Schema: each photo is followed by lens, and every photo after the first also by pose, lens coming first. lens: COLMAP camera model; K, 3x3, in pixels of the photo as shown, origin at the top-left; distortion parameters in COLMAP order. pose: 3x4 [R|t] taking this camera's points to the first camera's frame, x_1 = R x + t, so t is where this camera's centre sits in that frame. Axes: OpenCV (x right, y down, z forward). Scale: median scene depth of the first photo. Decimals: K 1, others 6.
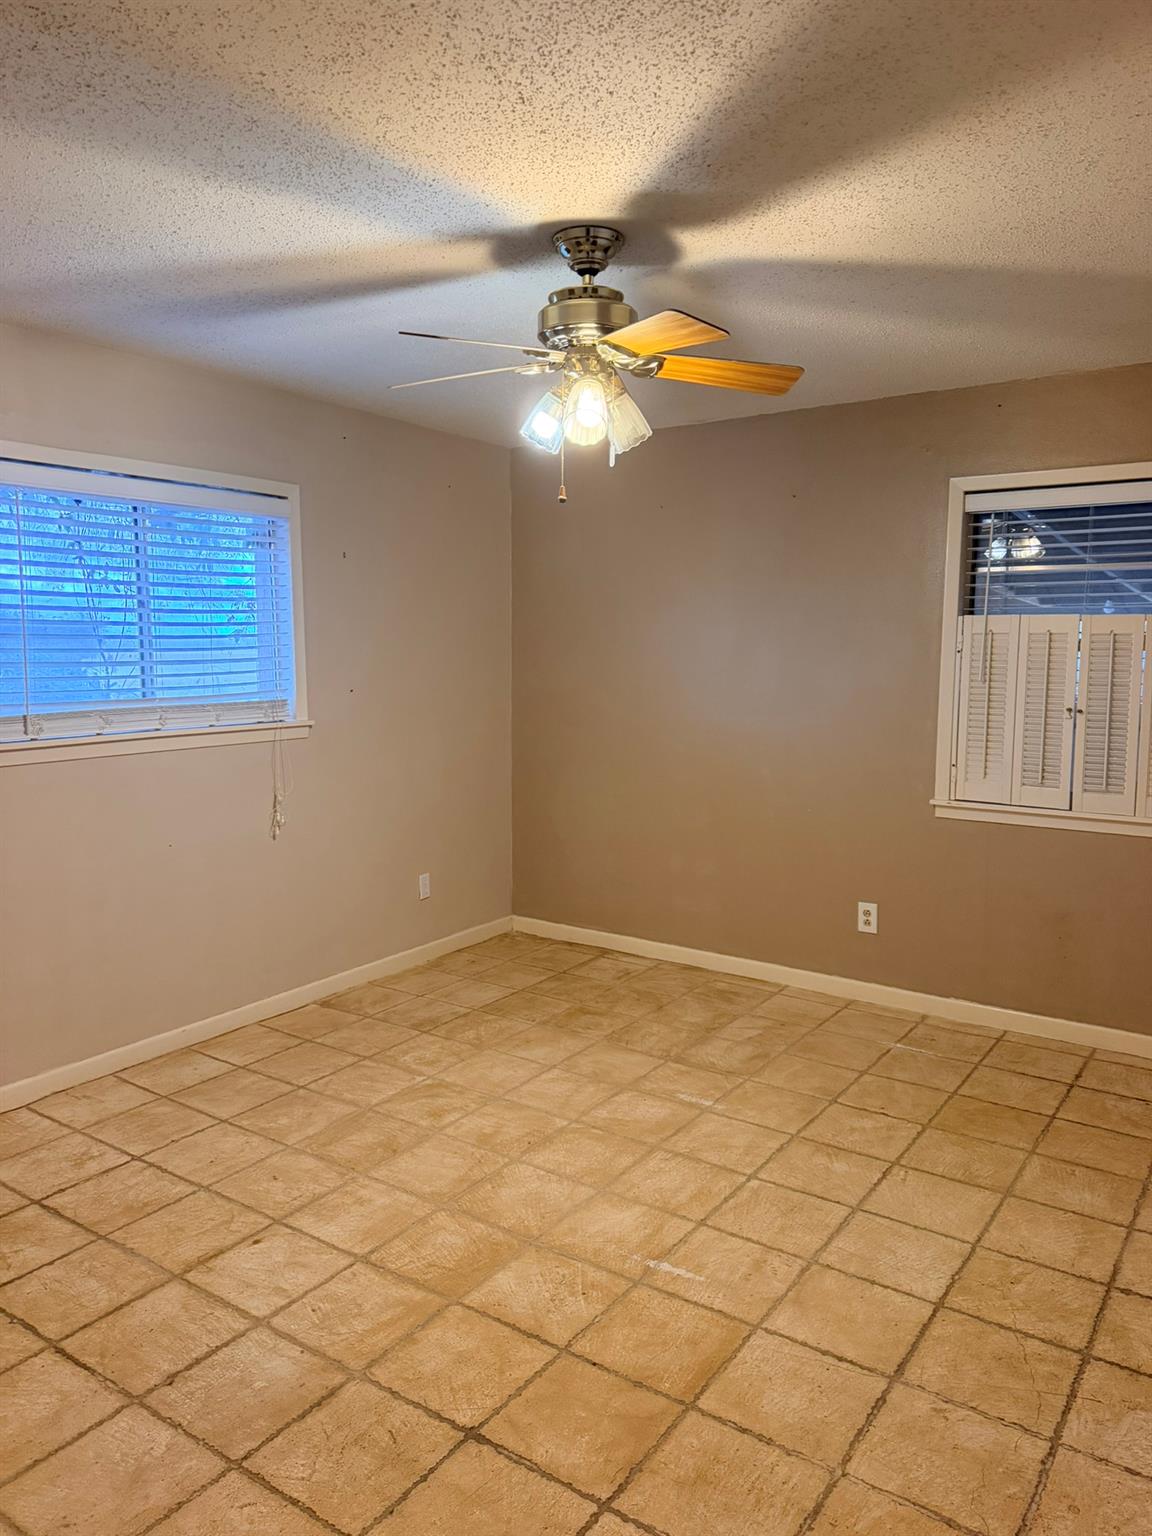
lens RADIAL K [[1079.3, 0, 575.4], [0, 1079.3, 768.4], [0, 0, 1]] dist [0.066585, -0.087285]
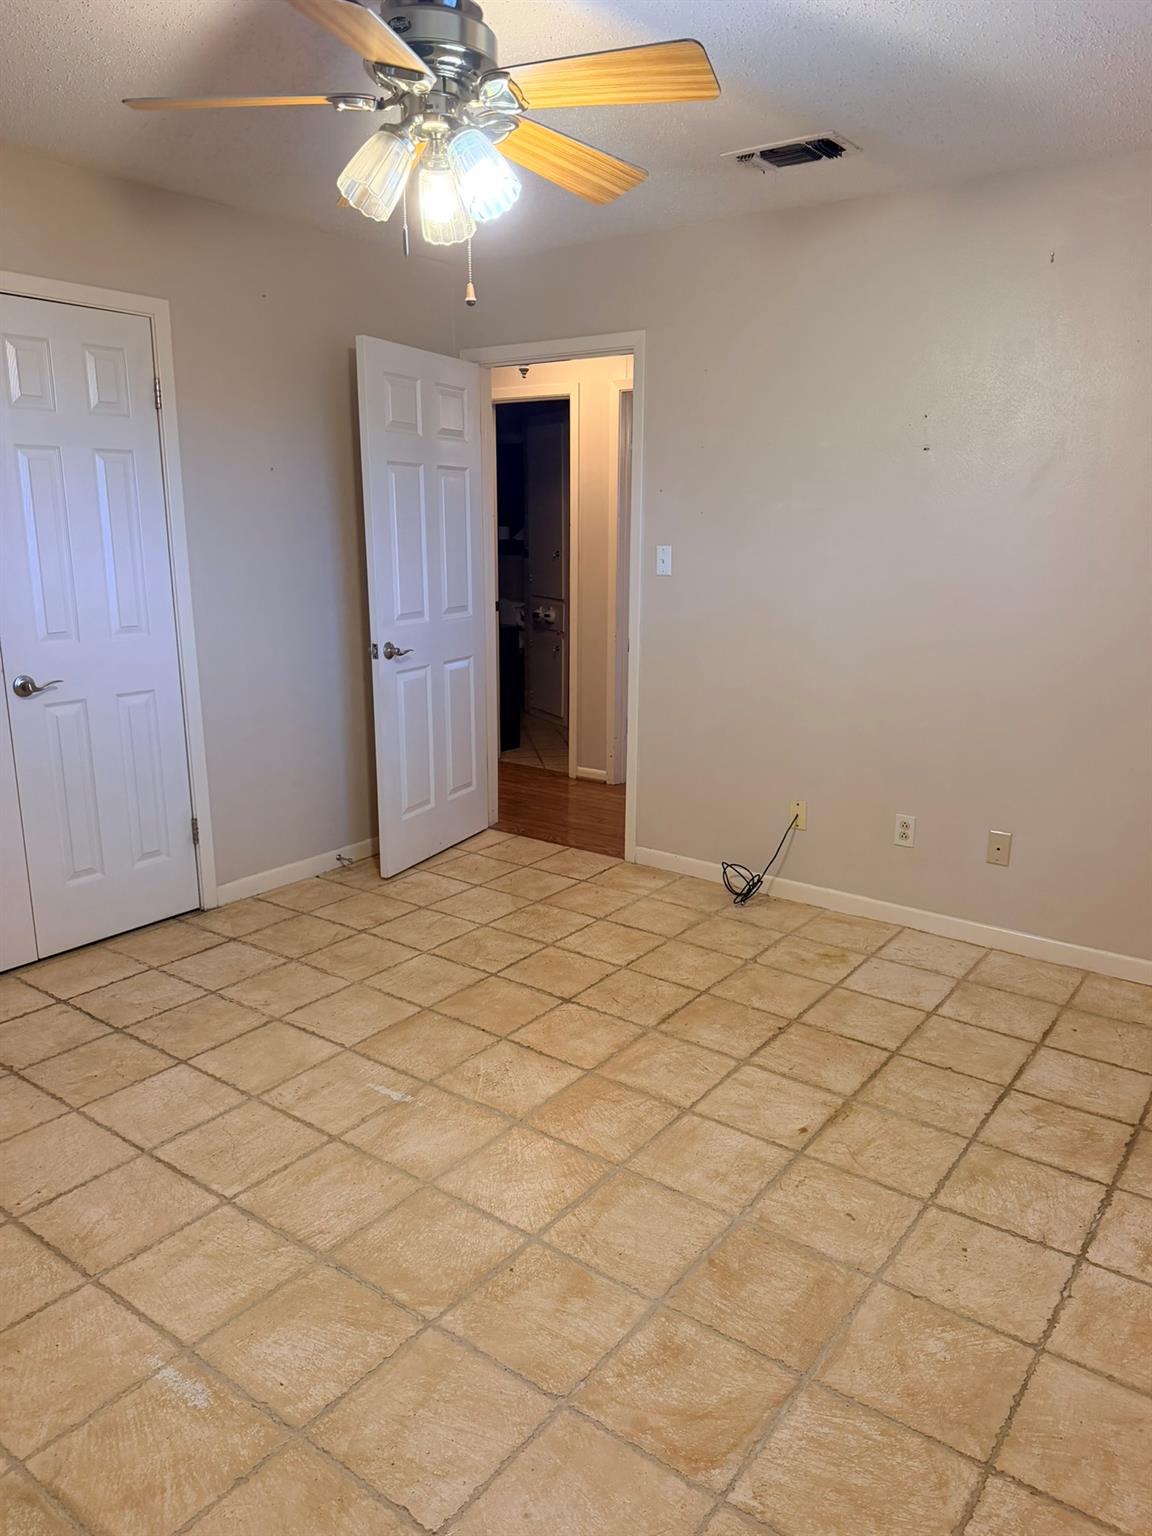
lens RADIAL K [[1079.3, 0, 575.6], [0, 1079.3, 774.0], [0, 0, 1]] dist [0.066585, -0.087285]
pose [[-0.999360, -0.015835, 0.032074, -0.103737], [-0.003716, 0.937782, 0.347204, -0.175774], [-0.035576, 0.346863, -0.937241, 1.610650]]
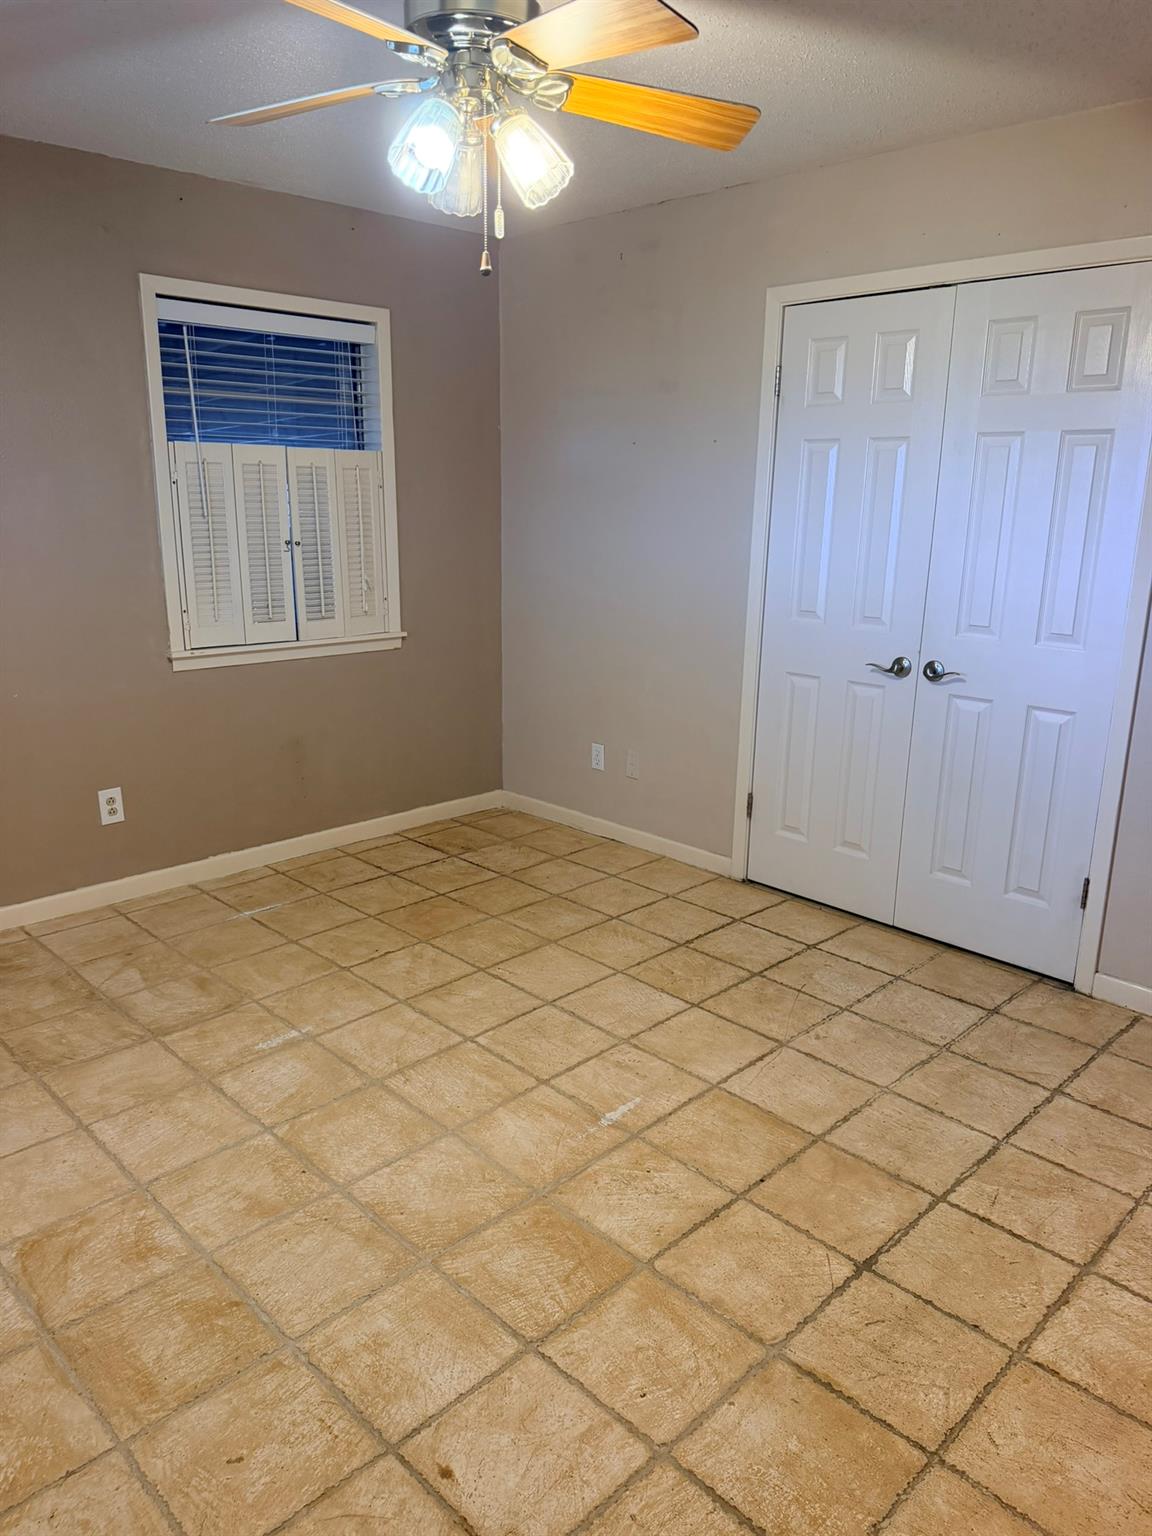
lens RADIAL K [[1079.3, 0, 567.9], [0, 1079.3, 767.0], [0, 0, 1]] dist [0.066585, -0.087285]
pose [[0.190080, -0.250253, 0.949338, -0.683051], [0.103389, 0.966693, 0.234127, -0.079725], [-0.976309, 0.053649, 0.209623, 0.698095]]
